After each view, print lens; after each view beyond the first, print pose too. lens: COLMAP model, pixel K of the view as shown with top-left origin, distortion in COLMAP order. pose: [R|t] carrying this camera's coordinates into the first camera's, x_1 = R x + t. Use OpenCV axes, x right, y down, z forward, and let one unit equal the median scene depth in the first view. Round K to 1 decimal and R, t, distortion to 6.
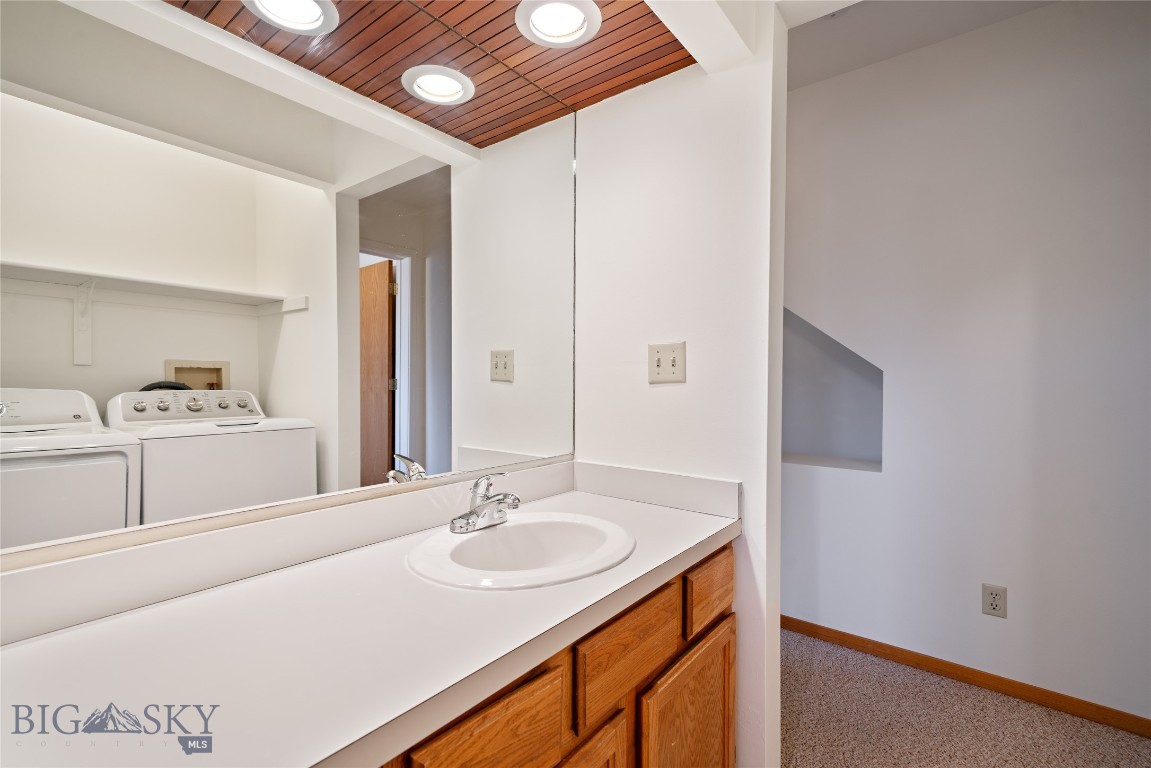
lens RADIAL K [[532.5, 0, 561.9], [0, 532.5, 386.7], [0, 0, 1]] dist [0.009461, 0.000523]
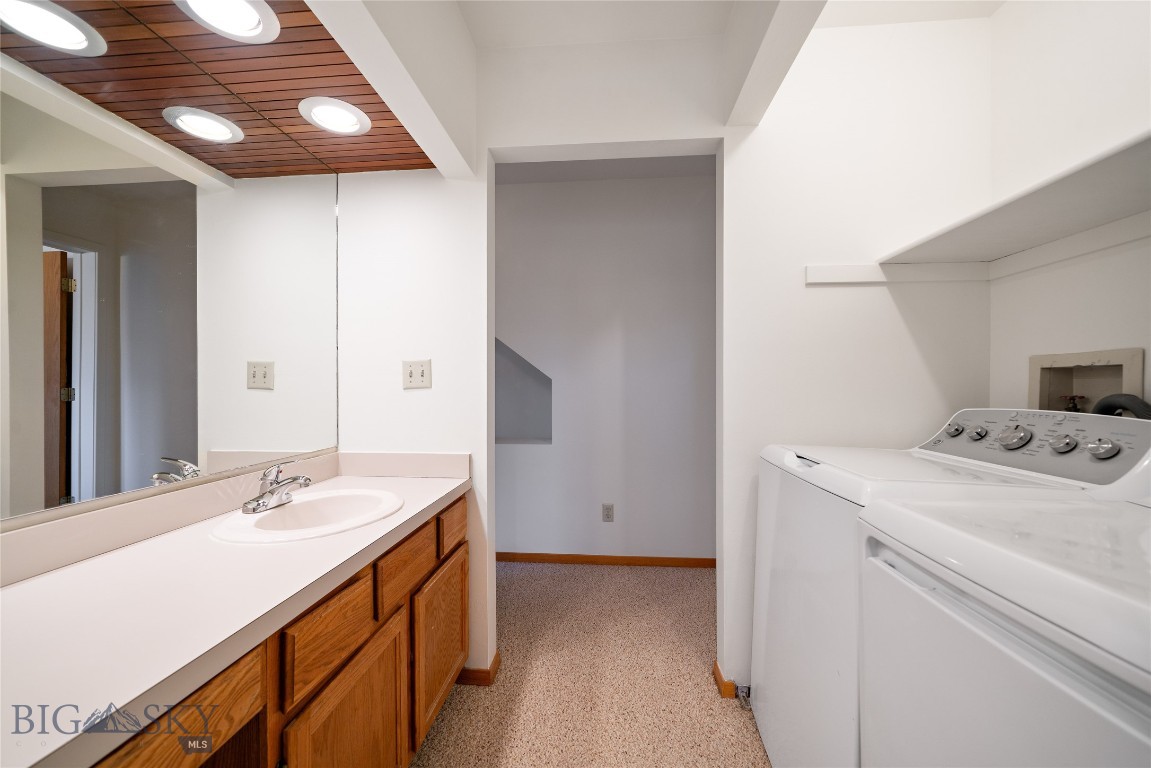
lens RADIAL K [[461.0, 0, 574.5], [0, 461.0, 381.2], [0, 0, 1]] dist [-0.005696, 0.000561]
pose [[0.833546, -0.002791, 0.552444, -0.125025], [0.015498, 0.999712, -0.018334, 0.002063], [-0.552233, 0.023844, 0.833349, -0.229897]]
